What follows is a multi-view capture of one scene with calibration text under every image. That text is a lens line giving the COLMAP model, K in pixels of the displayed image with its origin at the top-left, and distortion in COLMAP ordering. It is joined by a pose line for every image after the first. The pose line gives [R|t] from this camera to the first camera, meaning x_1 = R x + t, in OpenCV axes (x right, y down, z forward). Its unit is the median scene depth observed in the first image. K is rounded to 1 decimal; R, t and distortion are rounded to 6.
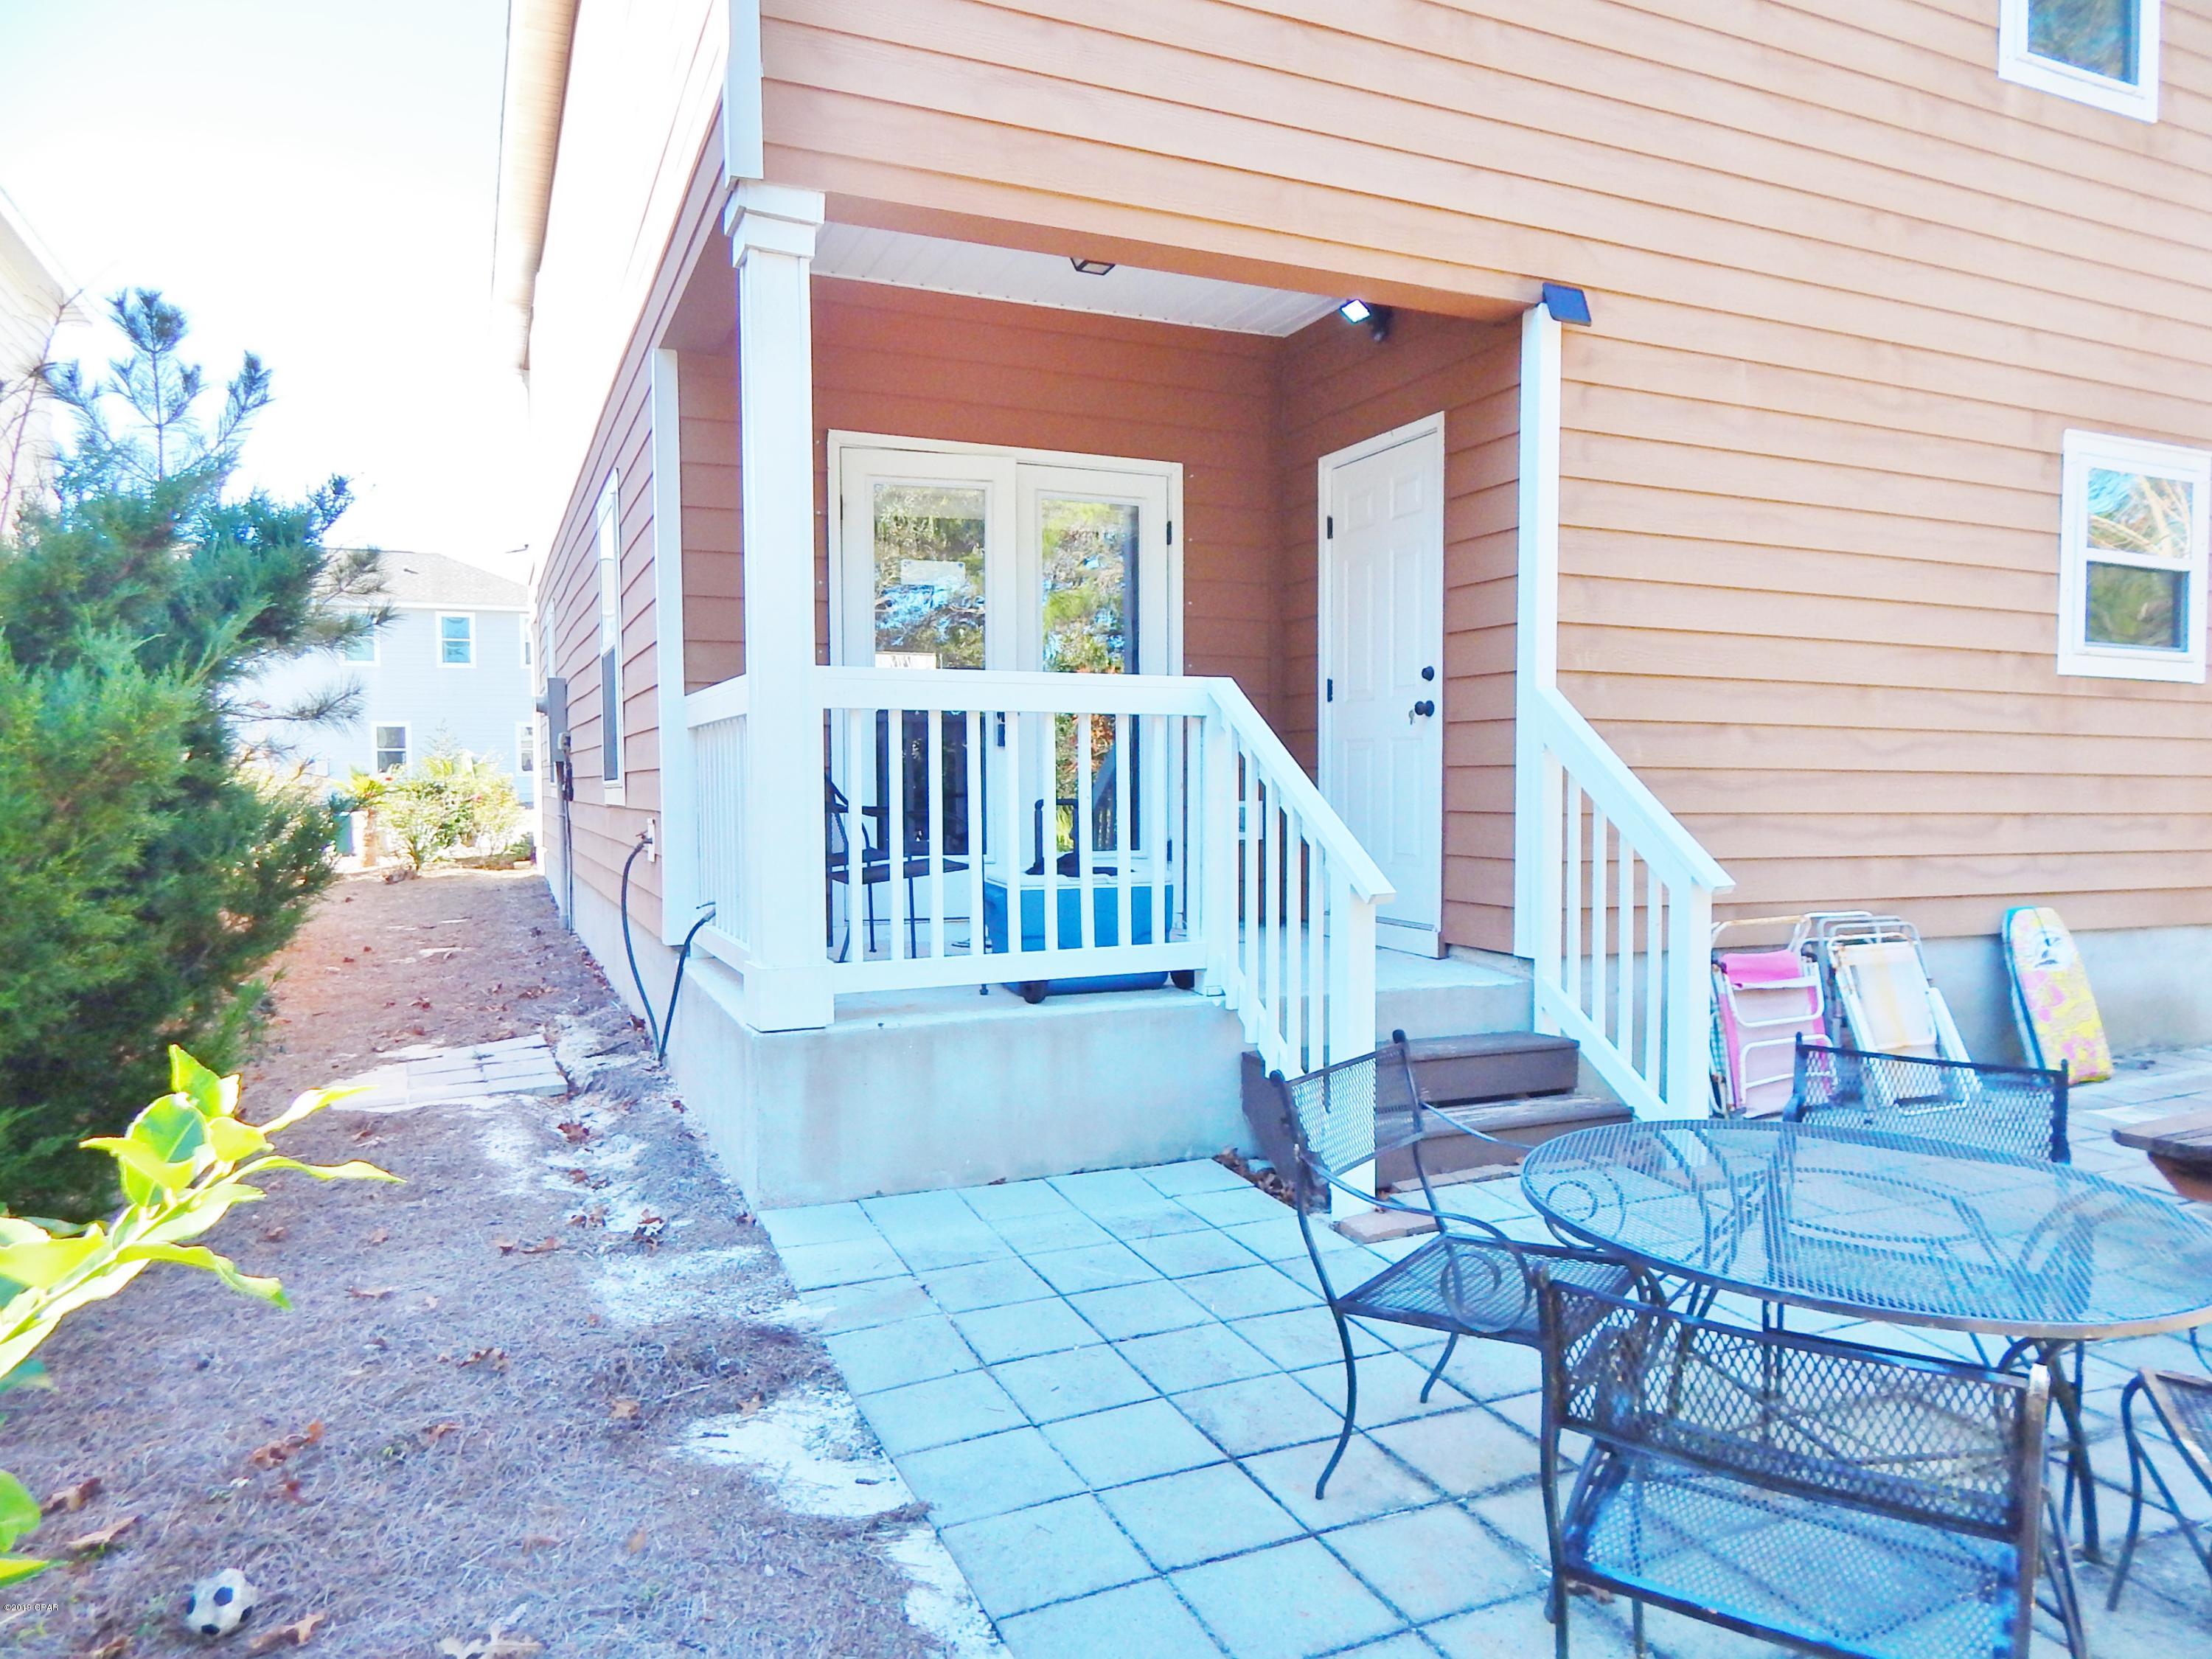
lens RADIAL K [[1468.6, 0, 1108.5], [0, 1468.6, 839.1], [0, 0, 1]] dist [0.003474, -0.006210]
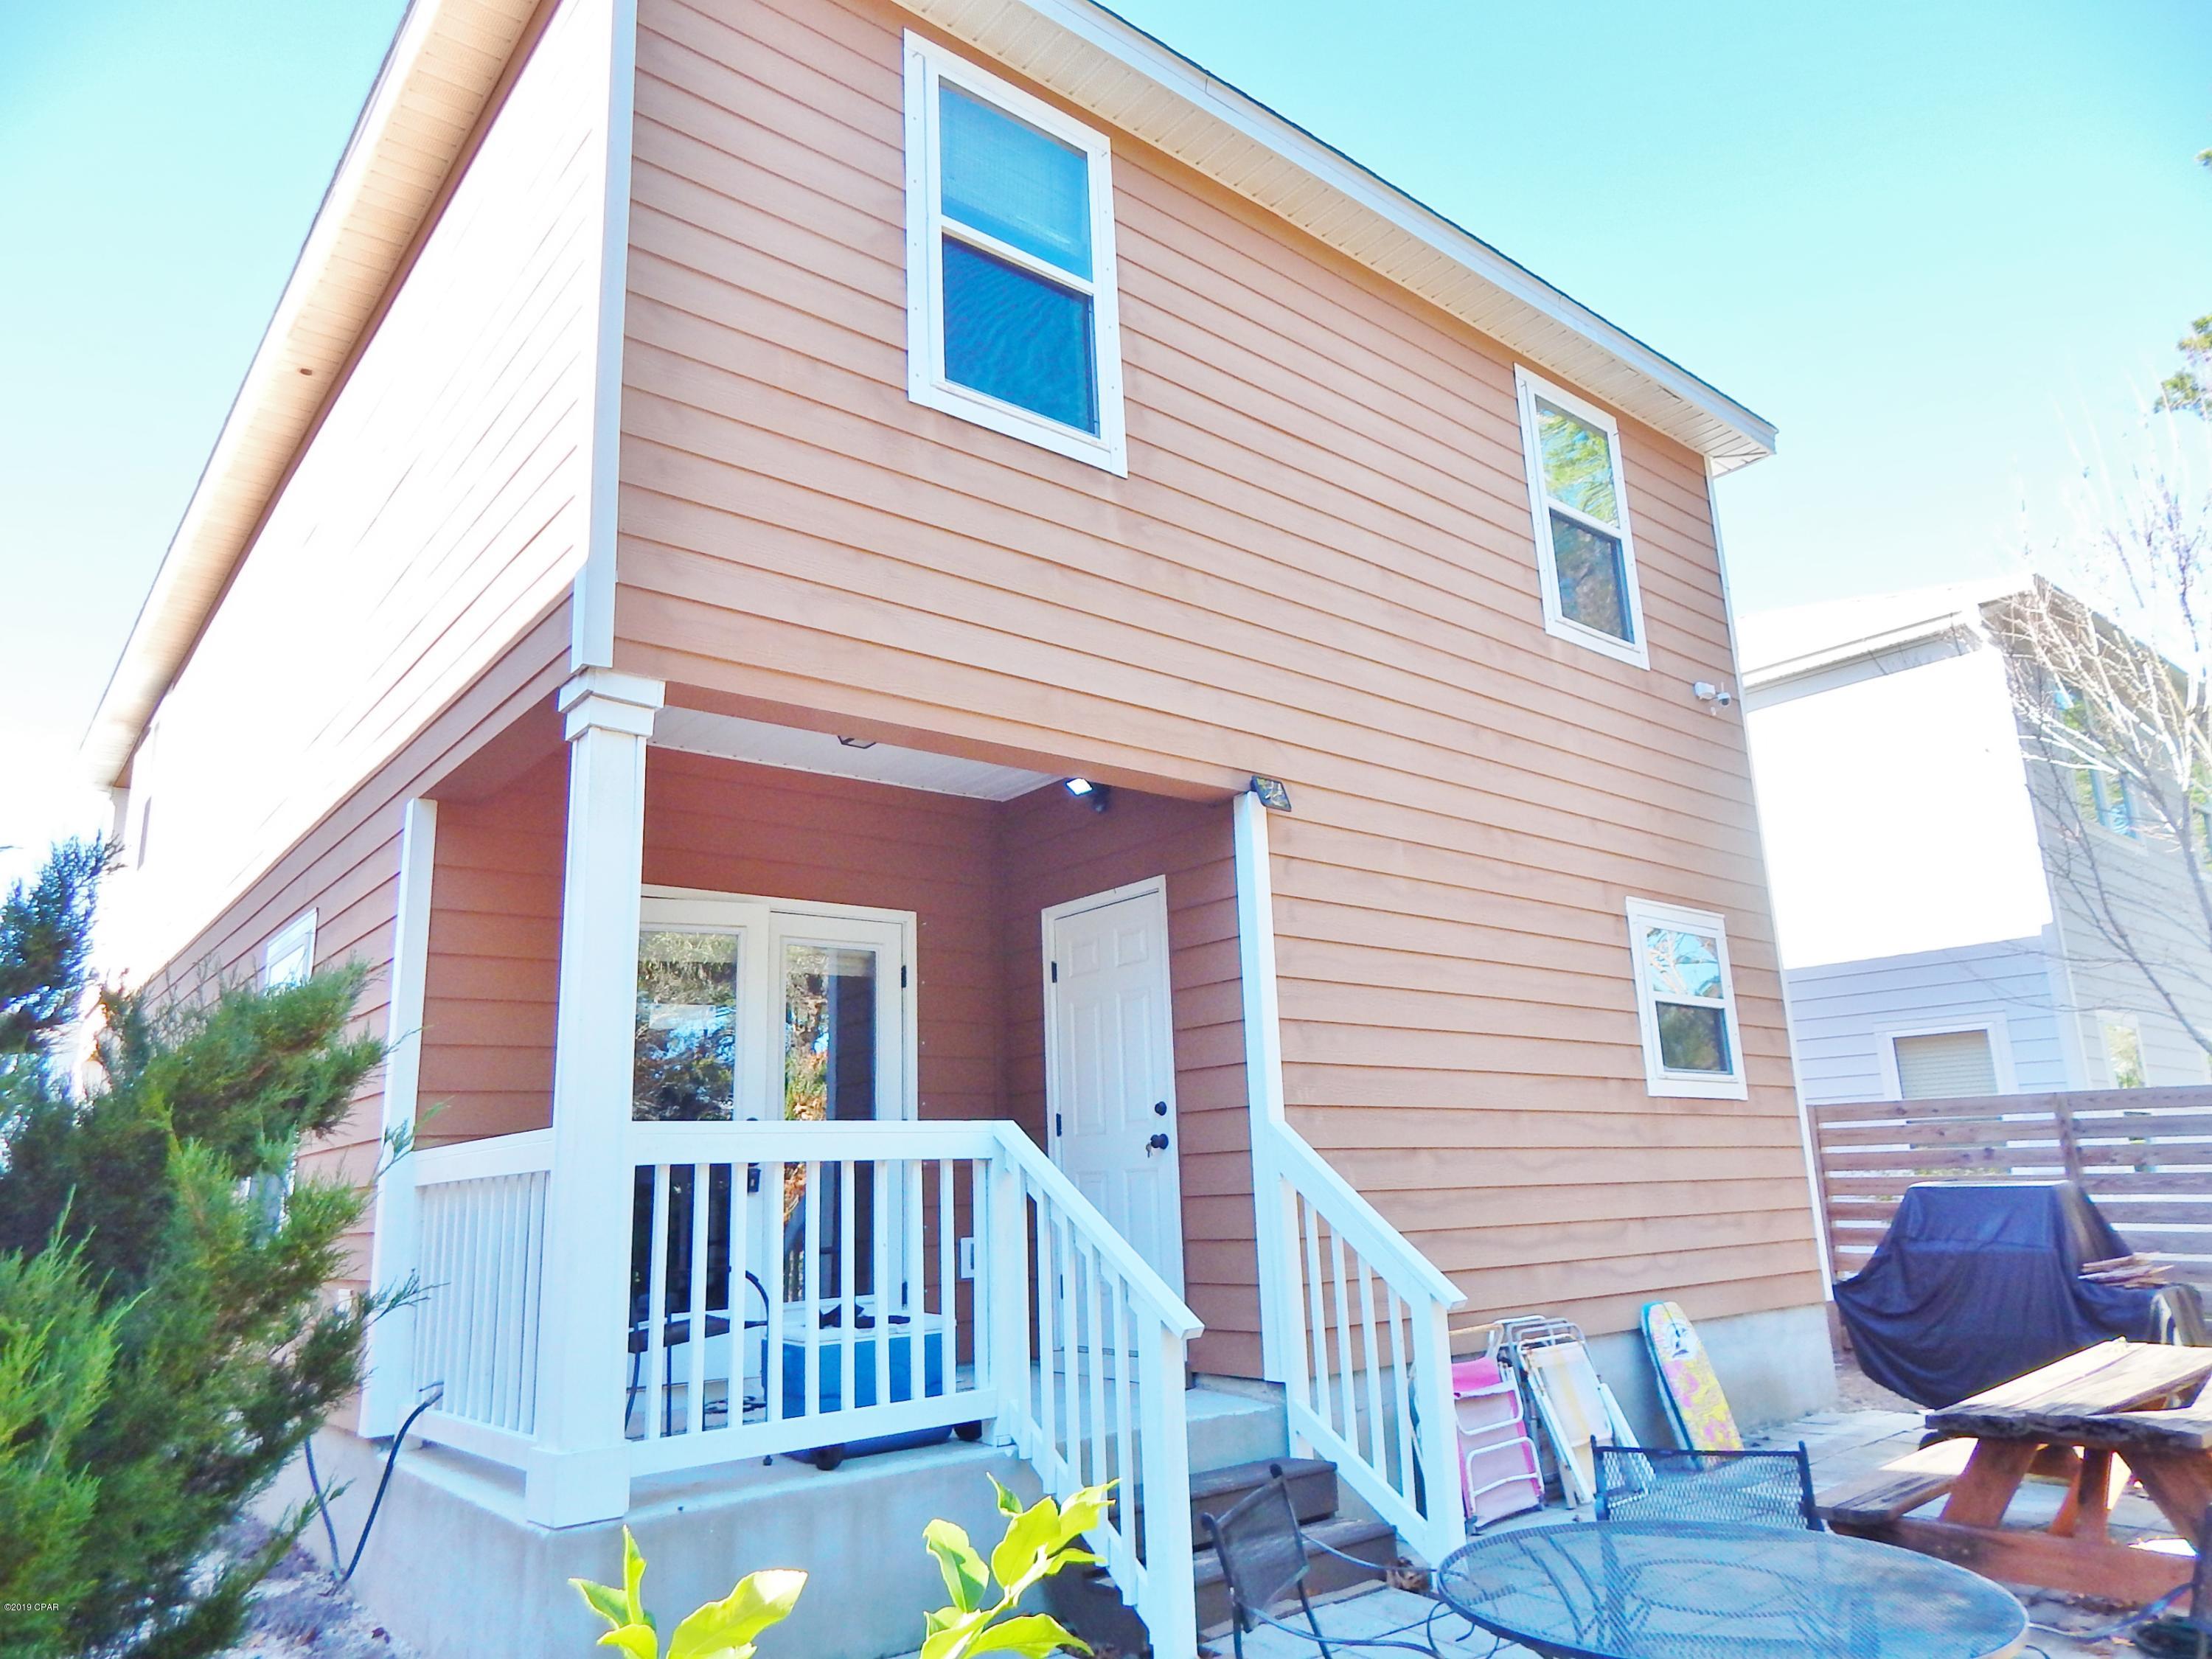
lens RADIAL K [[1468.6, 0, 1108.8], [0, 1468.6, 823.9], [0, 0, 1]] dist [0.003474, -0.006210]
pose [[0.960825, 0.030920, 0.275427, -0.127907], [0.049936, 0.958182, -0.281769, -0.010971], [-0.272622, 0.284485, 0.919101, -0.044826]]
